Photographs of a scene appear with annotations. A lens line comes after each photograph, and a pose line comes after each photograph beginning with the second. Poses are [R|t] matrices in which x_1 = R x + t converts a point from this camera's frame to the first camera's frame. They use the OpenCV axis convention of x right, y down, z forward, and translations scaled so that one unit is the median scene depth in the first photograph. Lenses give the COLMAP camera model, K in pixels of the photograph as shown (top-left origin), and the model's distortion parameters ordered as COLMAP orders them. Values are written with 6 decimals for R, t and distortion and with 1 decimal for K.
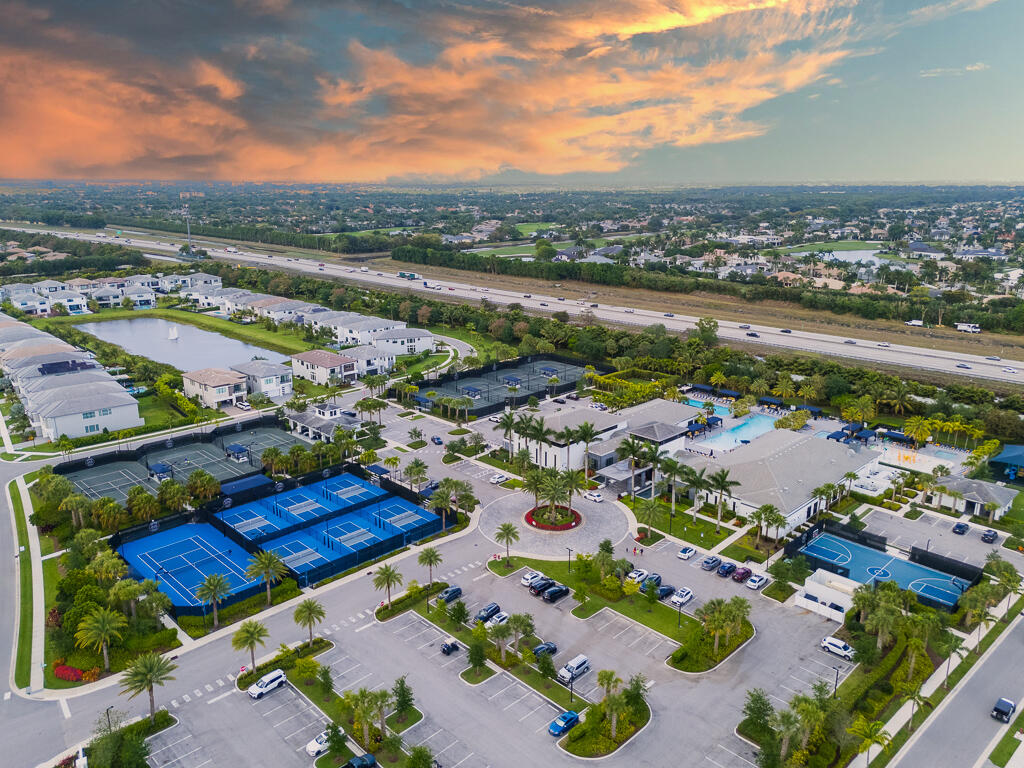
lens RADIAL K [[791.4, 0, 512.0], [0, 791.4, 384.0], [0, 0, 1]] dist [0.055181, -0.043952]
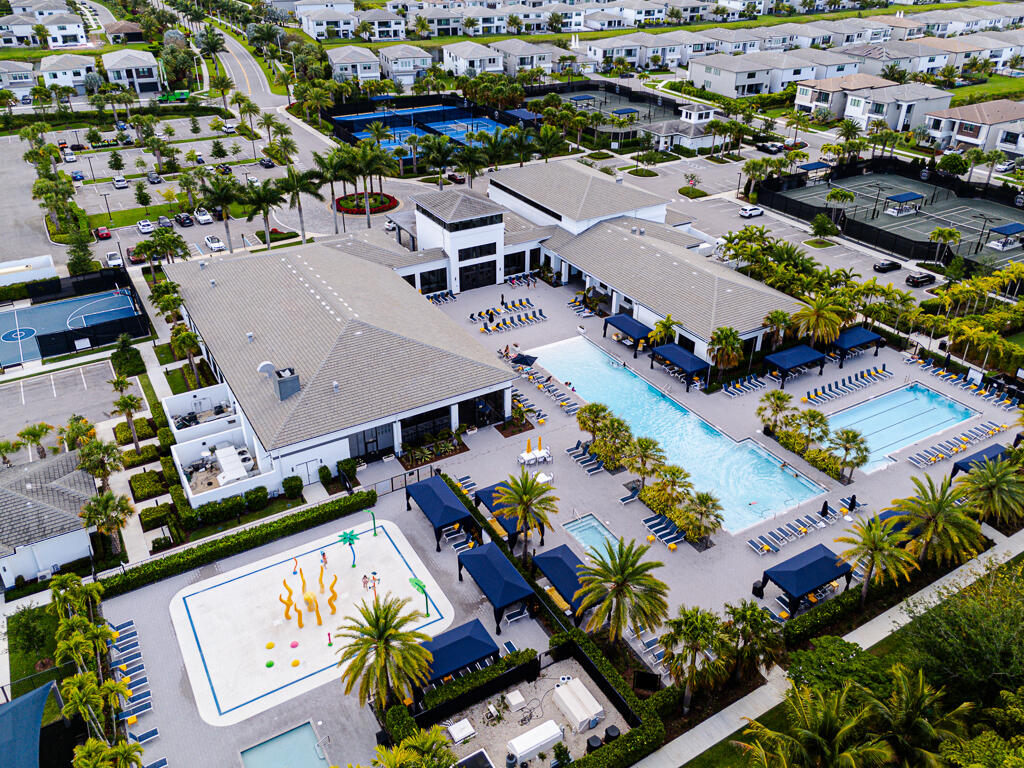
lens RADIAL K [[791.4, 0, 512.0], [0, 791.4, 384.0], [0, 0, 1]] dist [0.055181, -0.043952]
pose [[-0.265110, 0.491099, -0.829782, 0.713493], [-0.246935, 0.797295, 0.550767, -0.168174], [0.932062, 0.350916, -0.090101, 1.102559]]
